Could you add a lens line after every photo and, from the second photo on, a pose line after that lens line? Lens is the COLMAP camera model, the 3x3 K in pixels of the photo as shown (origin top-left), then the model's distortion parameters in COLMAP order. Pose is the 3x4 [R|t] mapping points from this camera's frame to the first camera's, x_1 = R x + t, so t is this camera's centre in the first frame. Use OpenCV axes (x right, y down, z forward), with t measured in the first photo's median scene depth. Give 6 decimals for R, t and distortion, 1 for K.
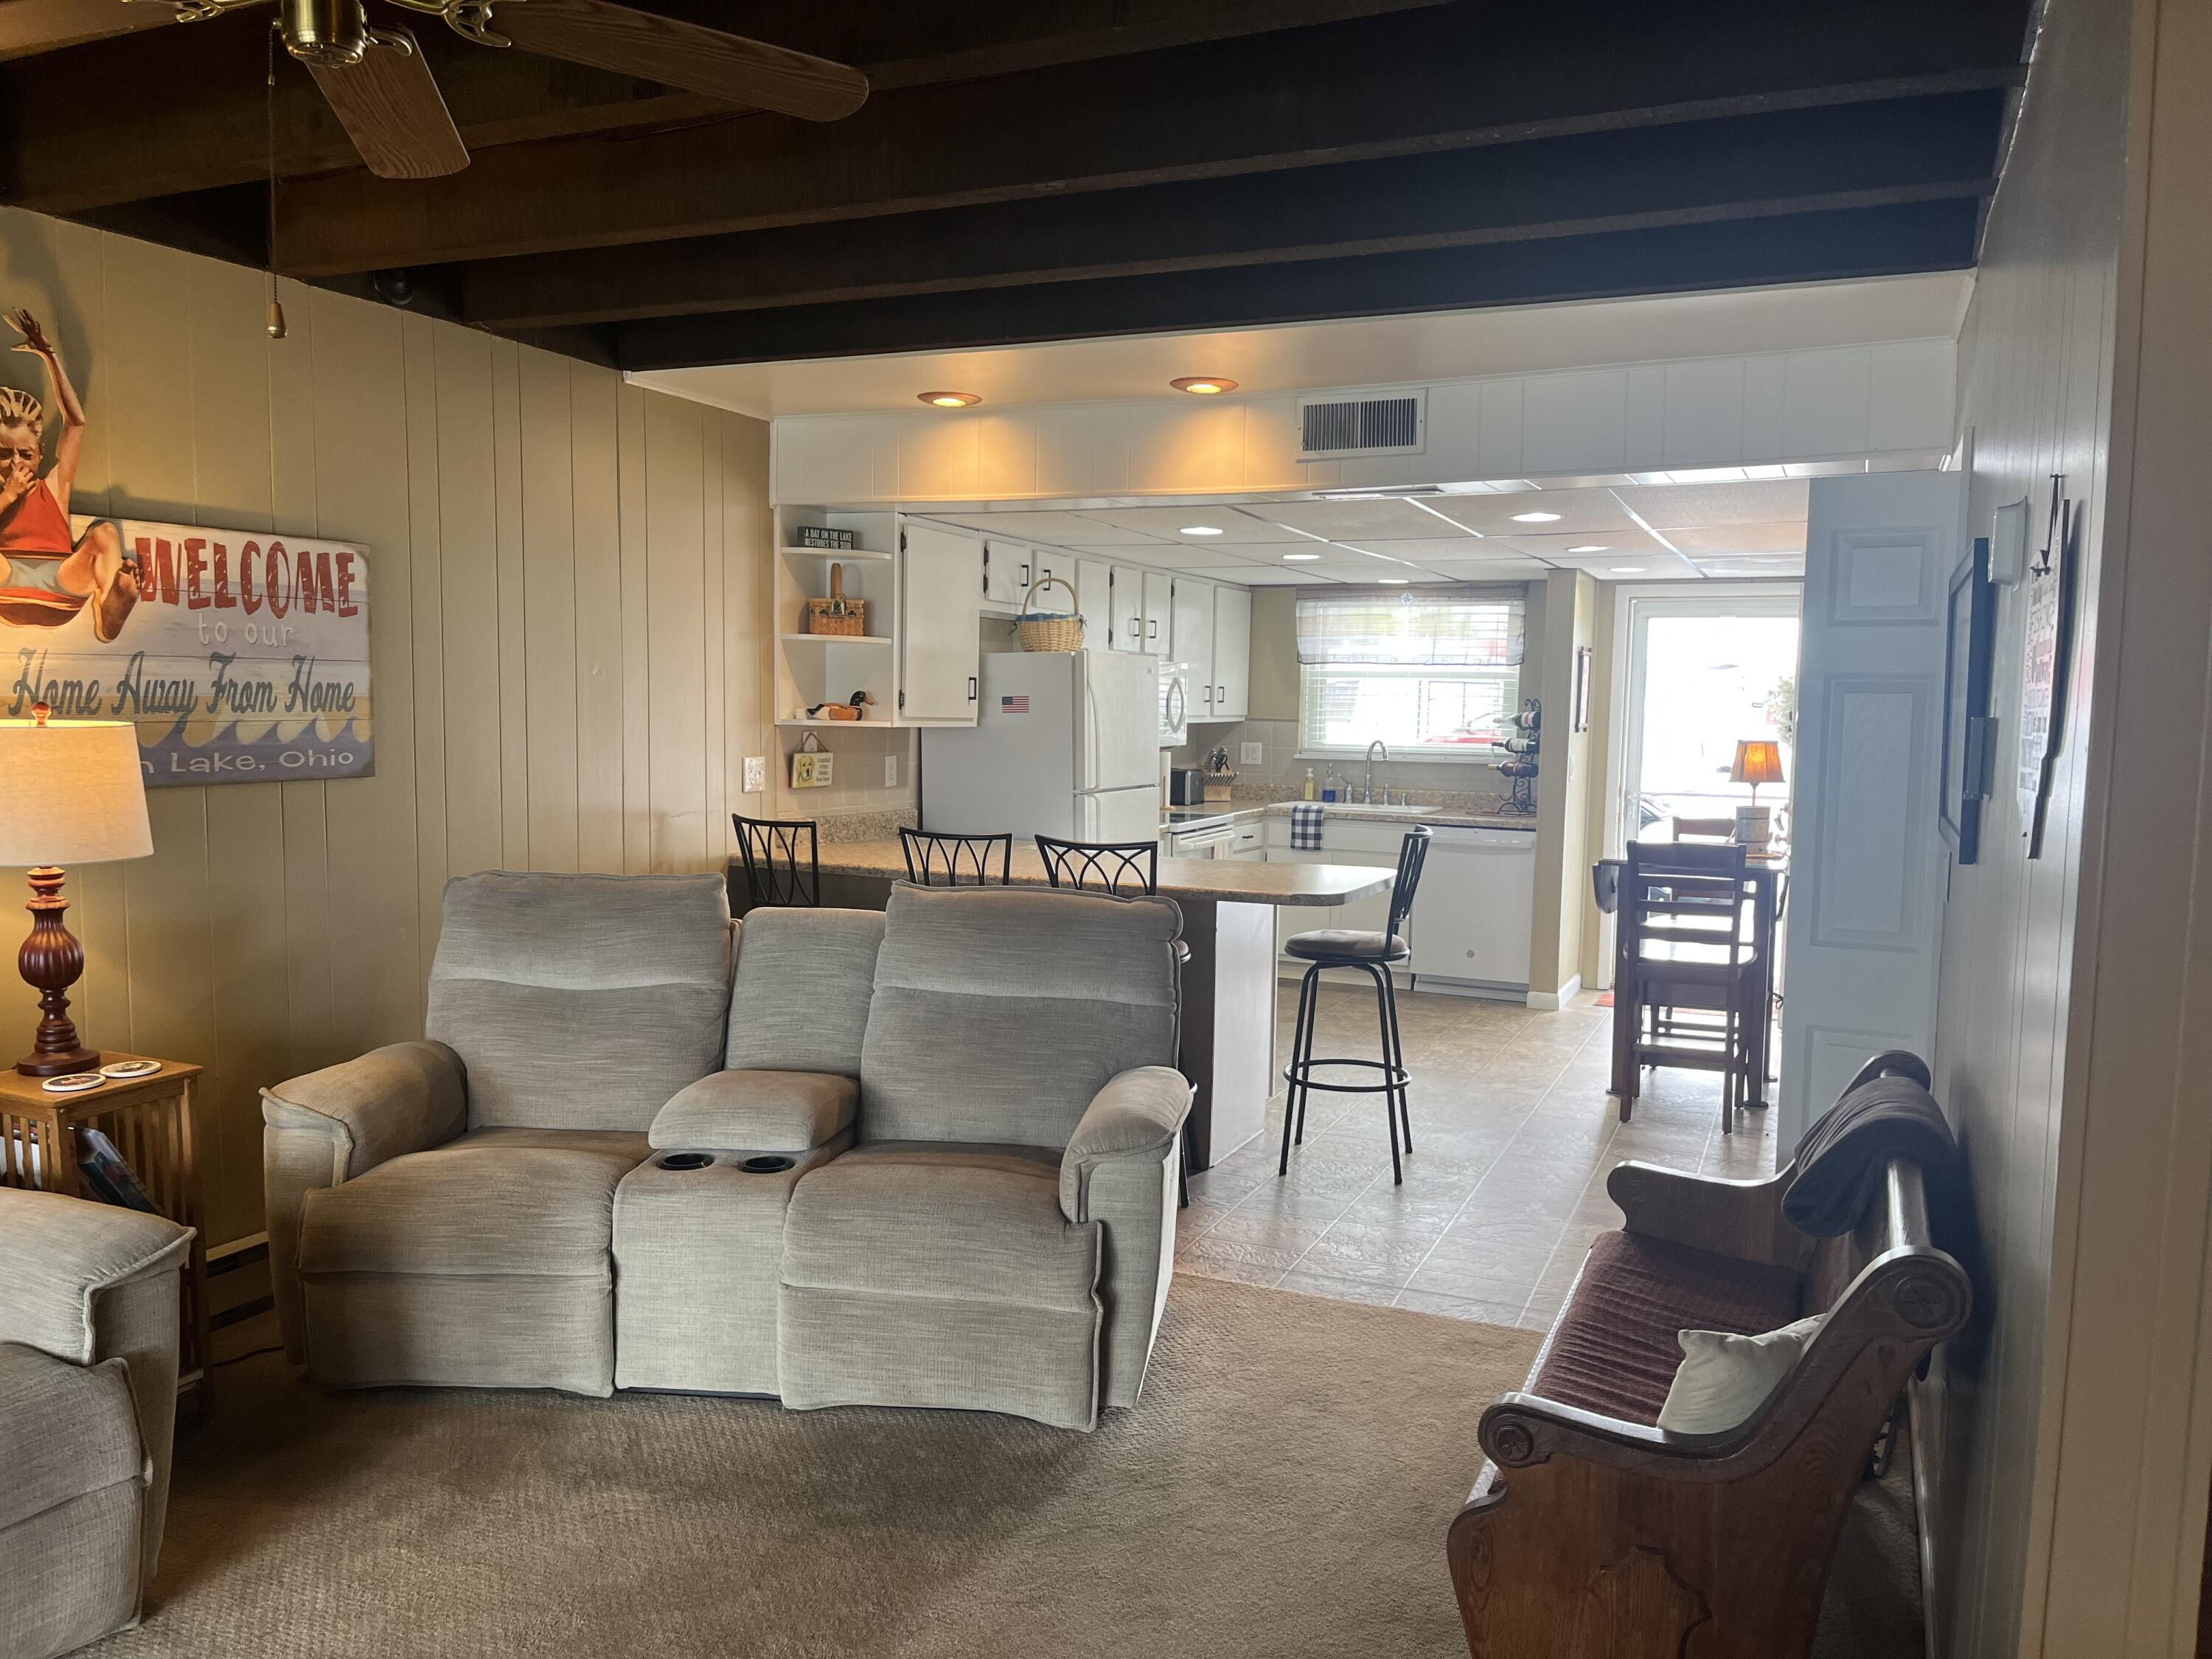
lens RADIAL K [[1670.4, 0, 1106.0], [0, 1670.4, 829.5], [0, 0, 1]] dist [0.066899, -0.103012]
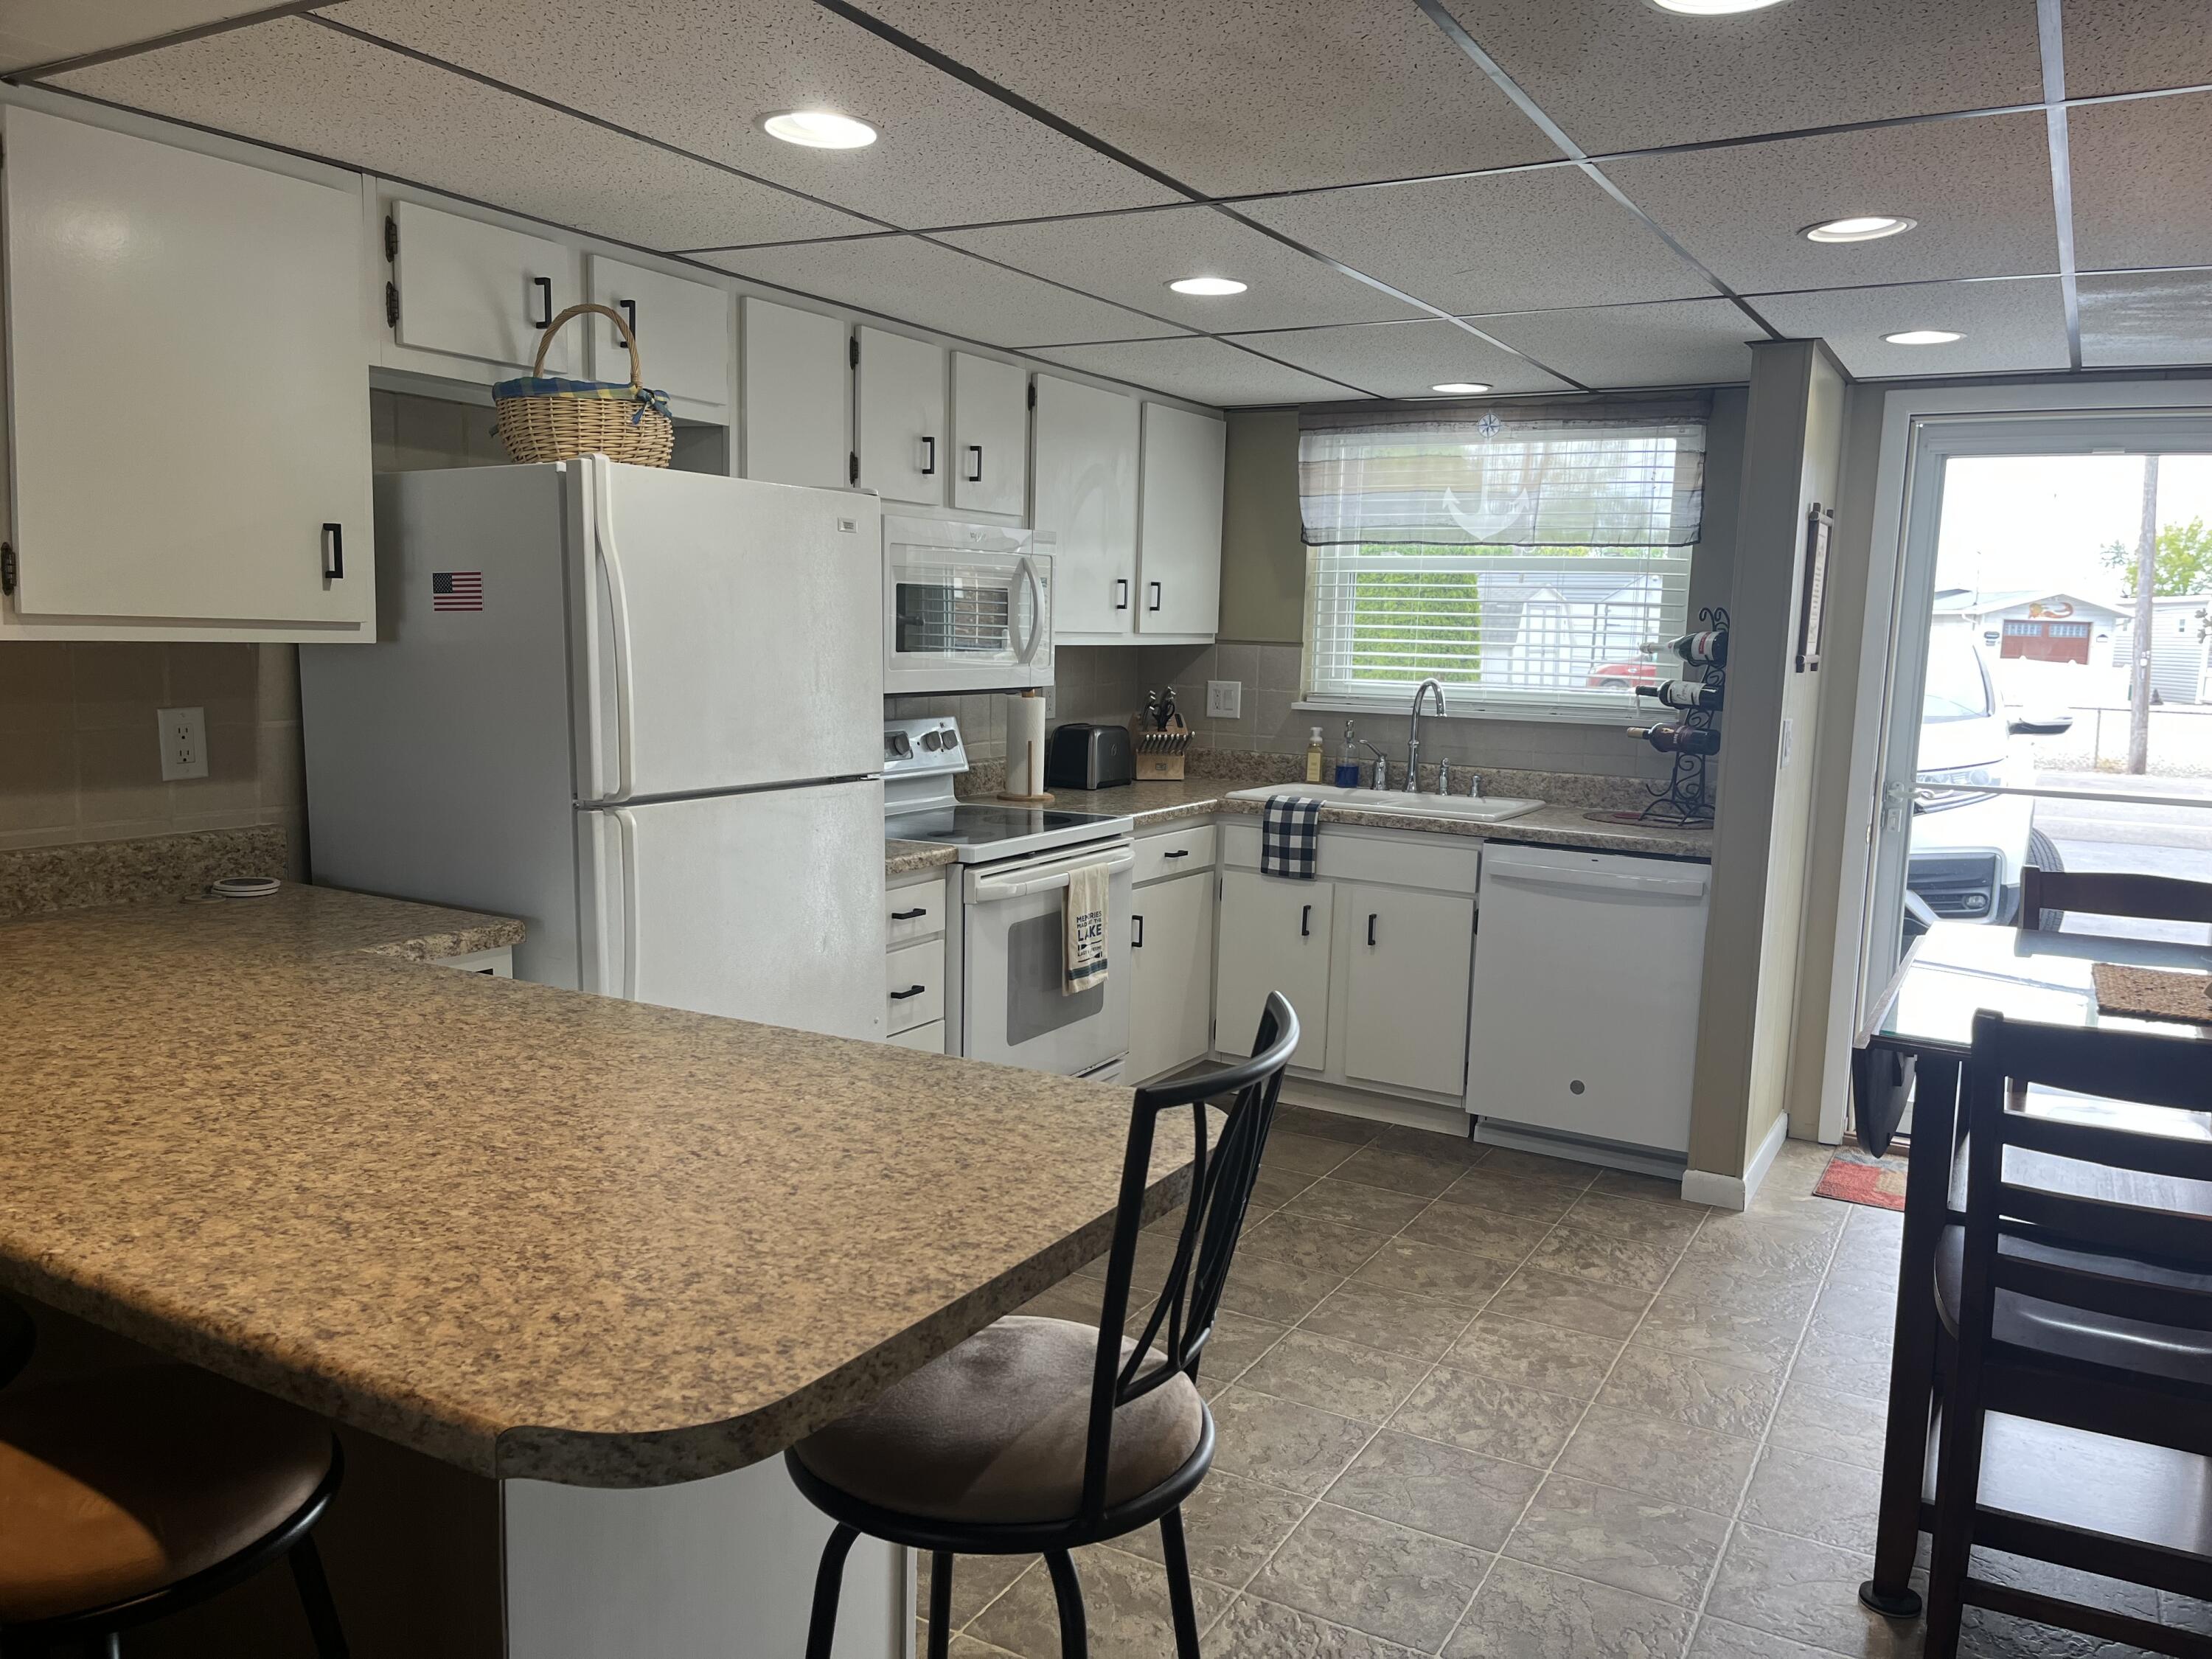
lens RADIAL K [[1681.4, 0, 1115.2], [0, 1681.4, 837.4], [0, 0, 1]] dist [0.021848, -0.004962]
pose [[0.995309, 0.022251, -0.094159, 0.115034], [-0.017720, 0.998657, 0.048692, -0.027173], [0.095116, -0.046795, 0.994366, 0.438506]]
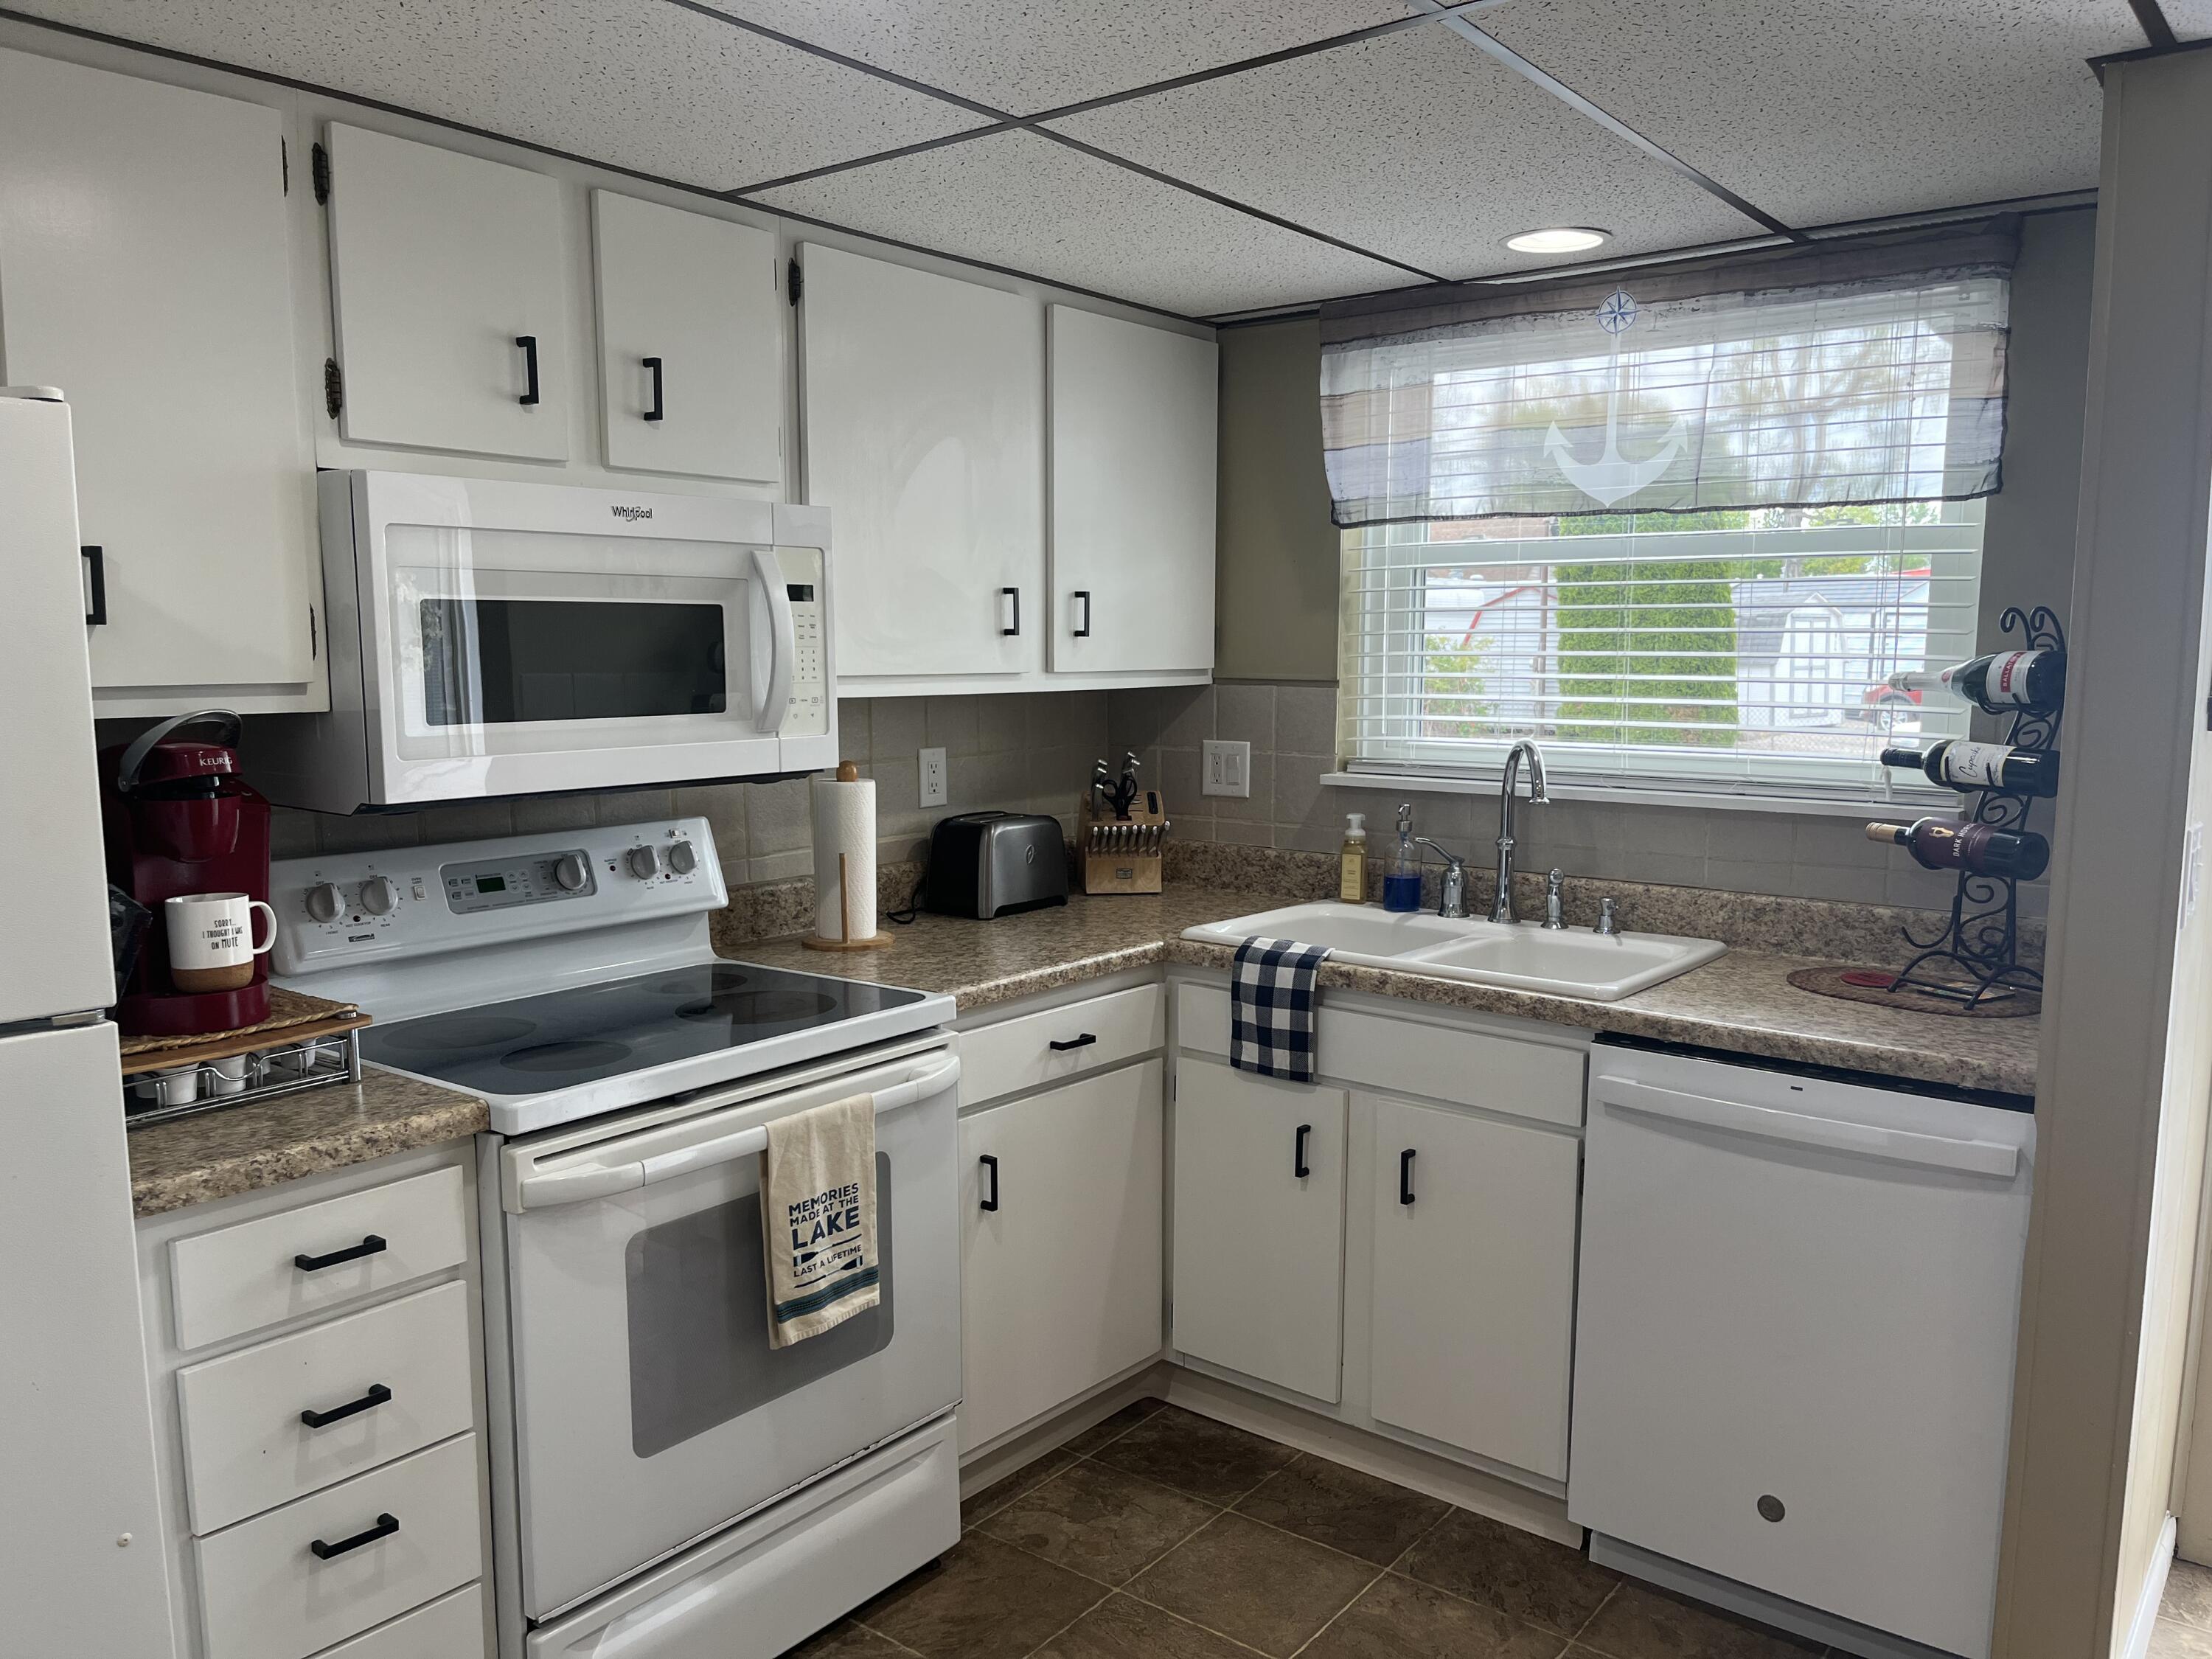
lens RADIAL K [[1681.4, 0, 1115.2], [0, 1681.4, 837.4], [0, 0, 1]] dist [0.021848, -0.004962]
pose [[0.971145, 0.014137, -0.238070, 0.168665], [-0.005749, 0.999339, 0.035891, -0.047087], [0.238420, -0.033486, 0.970585, 0.668878]]
